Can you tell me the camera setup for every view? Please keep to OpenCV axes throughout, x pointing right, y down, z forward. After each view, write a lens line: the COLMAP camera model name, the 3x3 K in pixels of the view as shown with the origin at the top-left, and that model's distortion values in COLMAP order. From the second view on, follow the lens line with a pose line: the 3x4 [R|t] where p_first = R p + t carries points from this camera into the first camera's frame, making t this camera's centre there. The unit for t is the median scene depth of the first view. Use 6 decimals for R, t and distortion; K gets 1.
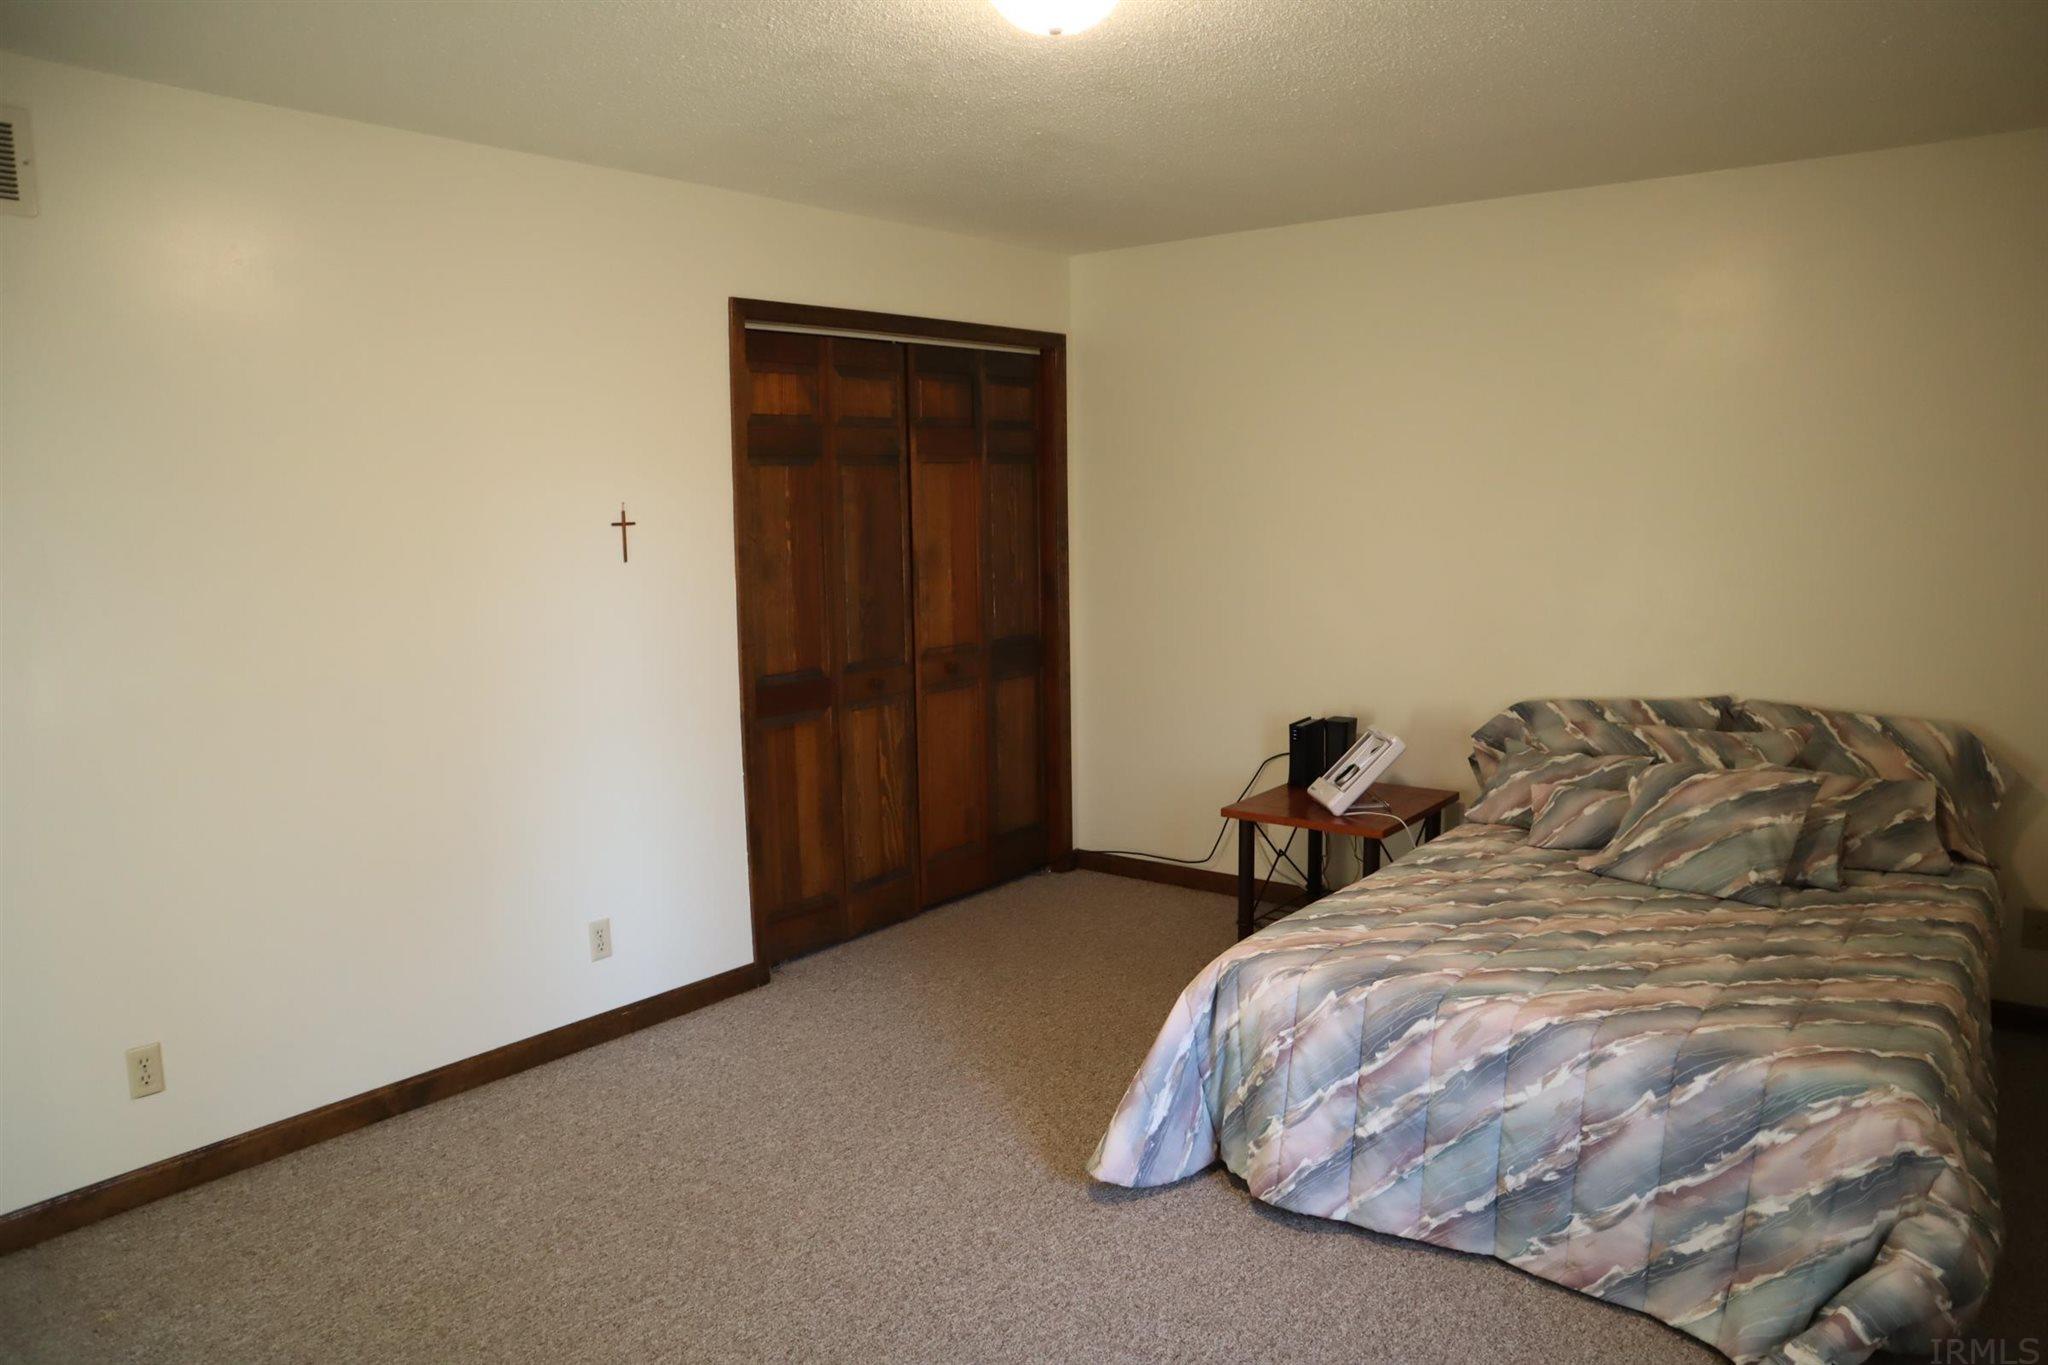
lens RADIAL K [[1416.5, 0, 1024.0], [0, 1416.5, 687.4], [0, 0, 1]] dist [-0.122581, 0.083816]
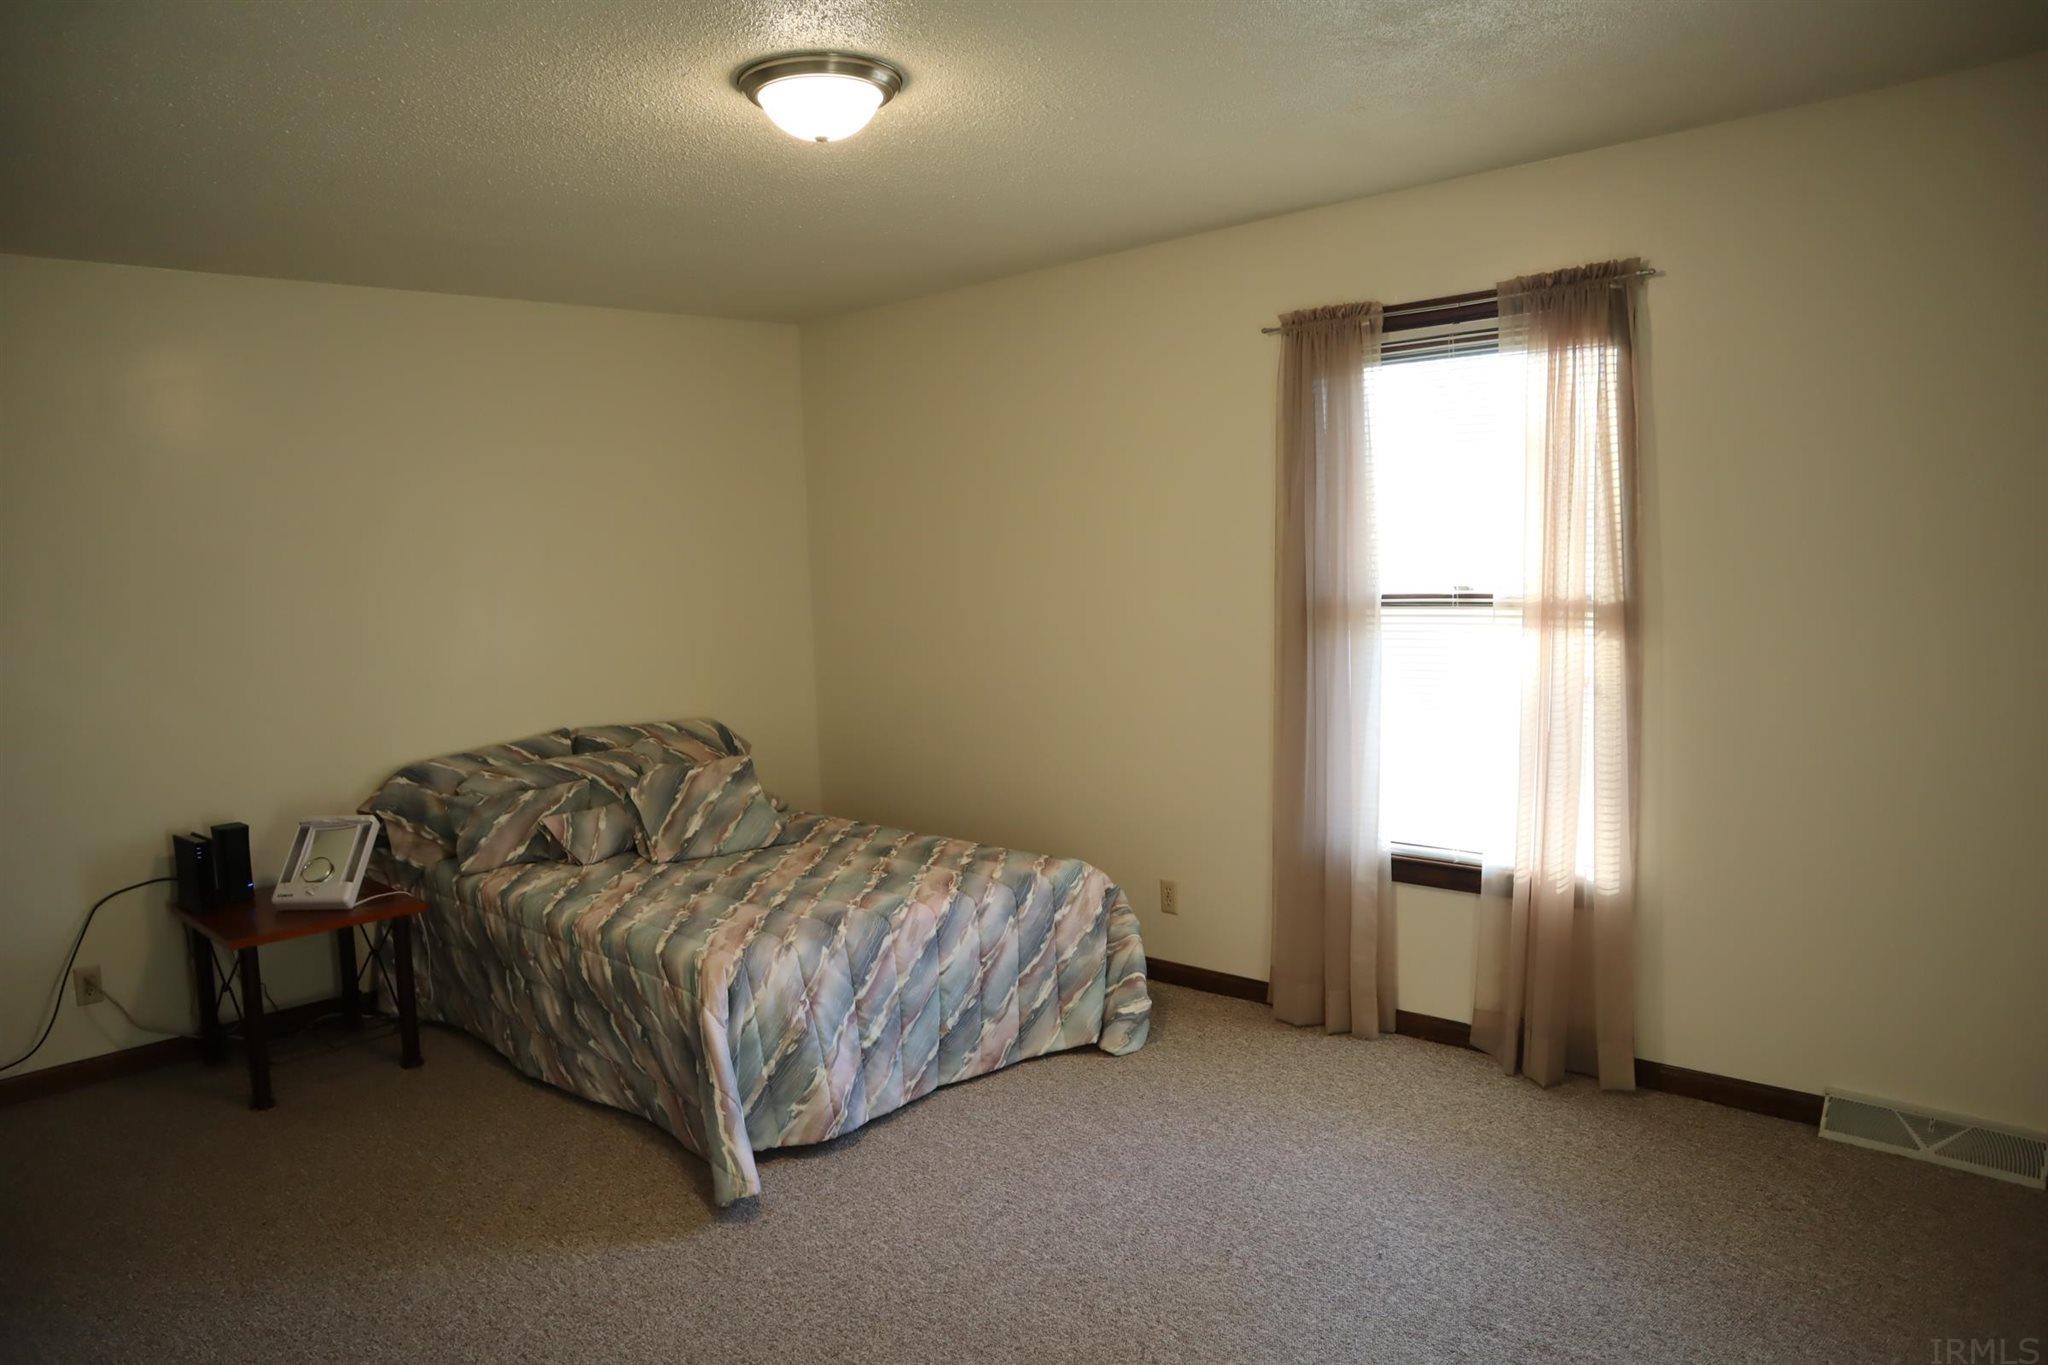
lens RADIAL K [[1416.5, 0, 1024.0], [0, 1416.5, 687.4], [0, 0, 1]] dist [-0.122581, 0.083816]
pose [[0.111581, -0.082894, 0.990292, -1.020890], [0.170849, 0.983277, 0.063057, -0.057812], [-0.978959, 0.162155, 0.123877, 0.675376]]
